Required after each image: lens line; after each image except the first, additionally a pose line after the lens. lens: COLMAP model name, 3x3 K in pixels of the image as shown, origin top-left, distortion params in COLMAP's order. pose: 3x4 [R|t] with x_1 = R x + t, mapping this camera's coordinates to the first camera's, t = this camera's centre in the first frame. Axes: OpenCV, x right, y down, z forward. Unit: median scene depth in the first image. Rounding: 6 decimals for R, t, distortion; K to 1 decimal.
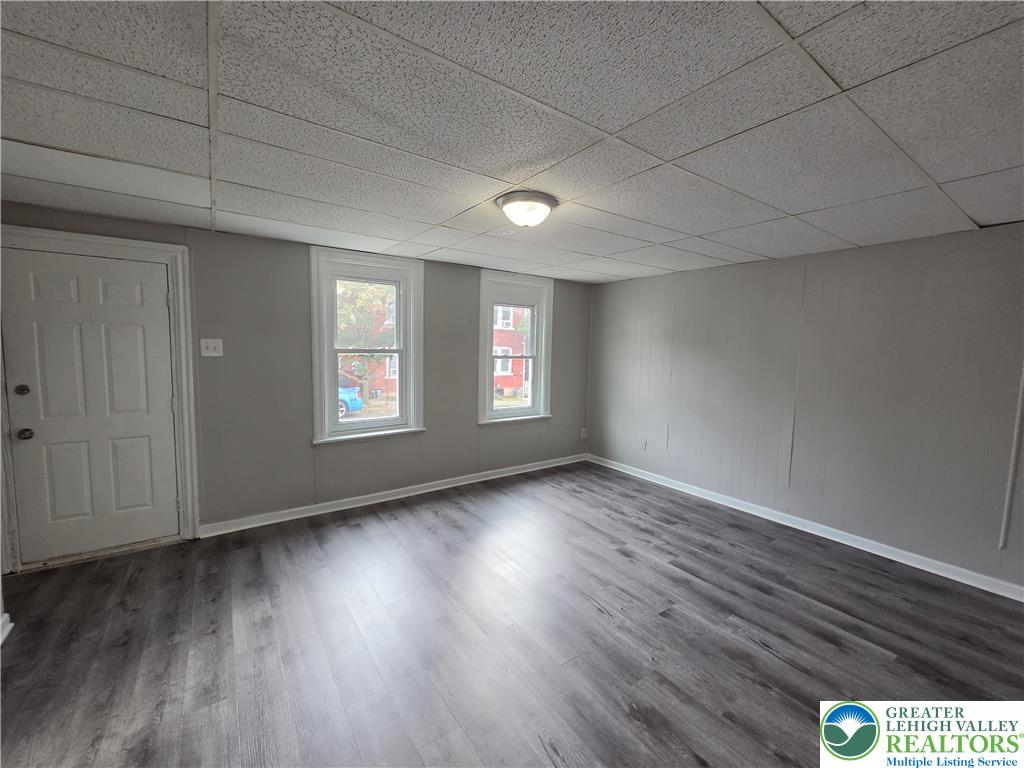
lens RADIAL K [[419.8, 0, 518.0], [0, 419.8, 381.9], [0, 0, 1]] dist [0.000560, -0.000345]
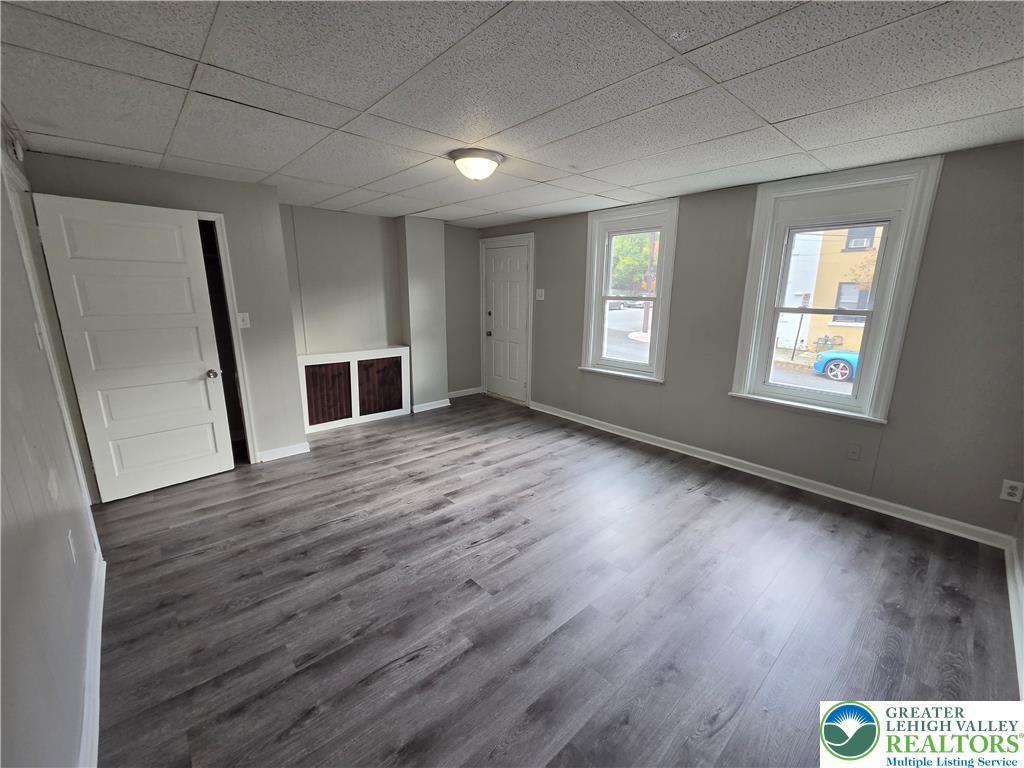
lens RADIAL K [[419.8, 0, 518.0], [0, 419.8, 381.9], [0, 0, 1]] dist [0.000560, -0.000345]
pose [[0.121811, 0.196525, -0.972903, 0.890419], [-0.094751, 0.978028, 0.185698, -0.045040], [0.988020, 0.069563, 0.137755, 0.718875]]
